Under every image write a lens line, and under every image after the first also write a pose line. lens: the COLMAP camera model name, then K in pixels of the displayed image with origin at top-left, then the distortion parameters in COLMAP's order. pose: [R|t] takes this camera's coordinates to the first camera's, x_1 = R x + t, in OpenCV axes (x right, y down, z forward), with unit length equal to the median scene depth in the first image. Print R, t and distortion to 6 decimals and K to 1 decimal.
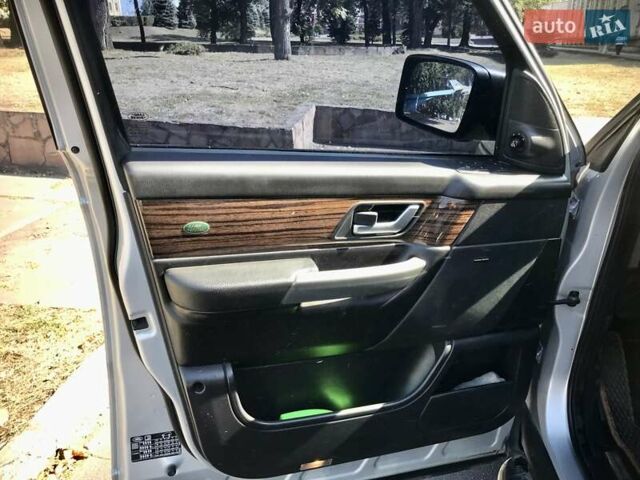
lens RADIAL K [[515.5, 0, 319.0], [0, 515.5, 233.9], [0, 0, 1]] dist [0.064824, -0.082716]
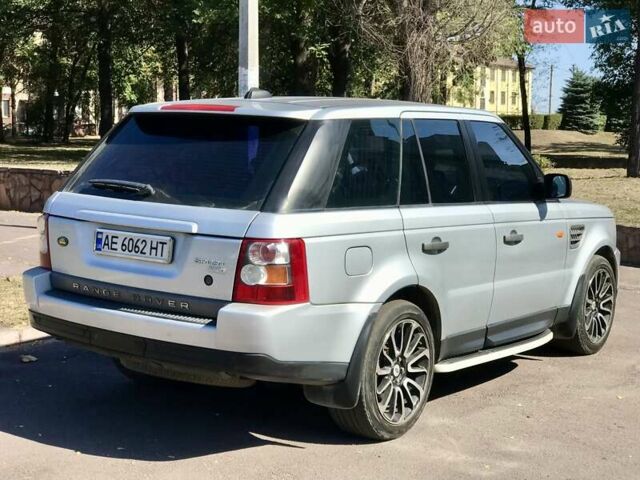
lens RADIAL K [[1031.6, 0, 321.0], [0, 1031.6, 240.8], [0, 0, 1]] dist [0.036538, 0.000000]
pose [[0.855650, 0.046833, -0.515431, 0.149454], [-0.182436, 0.959267, -0.215696, 0.066206], [0.484334, 0.278594, 0.829341, -0.179385]]
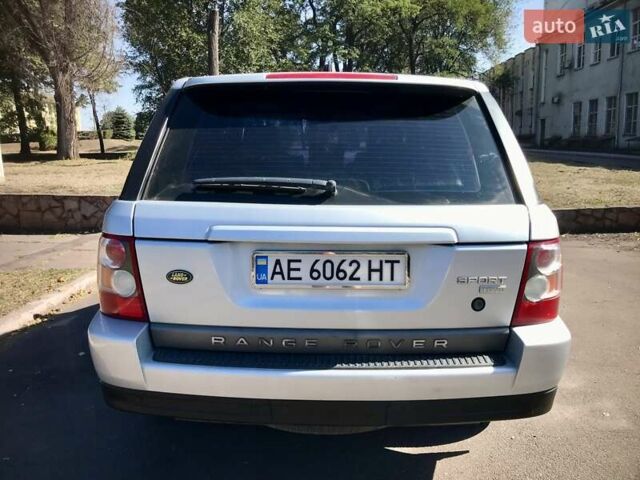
lens RADIAL K [[515.5, 0, 318.6], [0, 515.5, 233.7], [0, 0, 1]] dist [0.064824, -0.082716]
pose [[0.995834, -0.044082, 0.079825, 0.033452], [0.058244, 0.981038, -0.184854, 0.043466], [-0.070163, 0.188734, 0.979519, -0.113719]]
